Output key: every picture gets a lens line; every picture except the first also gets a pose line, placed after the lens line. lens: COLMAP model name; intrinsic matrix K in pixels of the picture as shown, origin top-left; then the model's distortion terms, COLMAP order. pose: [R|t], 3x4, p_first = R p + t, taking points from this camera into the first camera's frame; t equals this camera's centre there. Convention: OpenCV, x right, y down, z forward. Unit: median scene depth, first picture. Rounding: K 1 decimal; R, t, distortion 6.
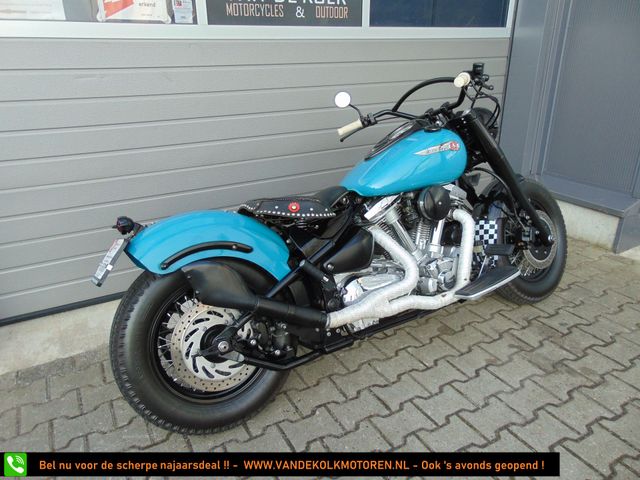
lens RADIAL K [[478.6, 0, 320.0], [0, 478.6, 240.0], [0, 0, 1]] dist [-0.026864, 0.066317]
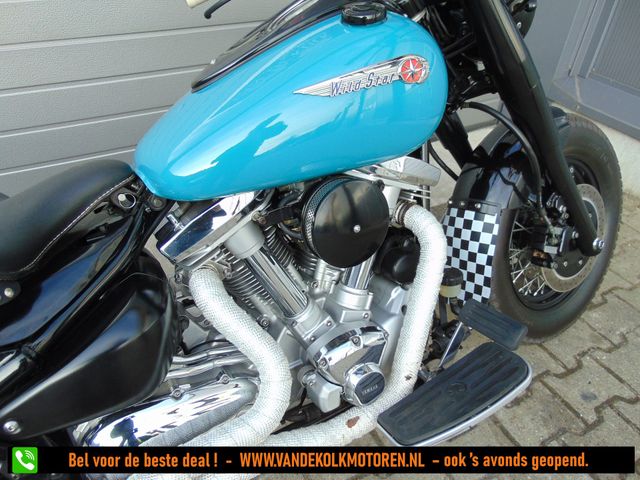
lens RADIAL K [[476.1, 0, 320.0], [0, 476.1, 240.0], [0, 0, 1]] dist [-0.022890, 0.055016]
pose [[0.998703, 0.050209, 0.008499, 0.193511], [-0.050568, 0.958133, 0.281821, -0.154670], [0.006007, -0.281886, 0.959429, 0.552882]]
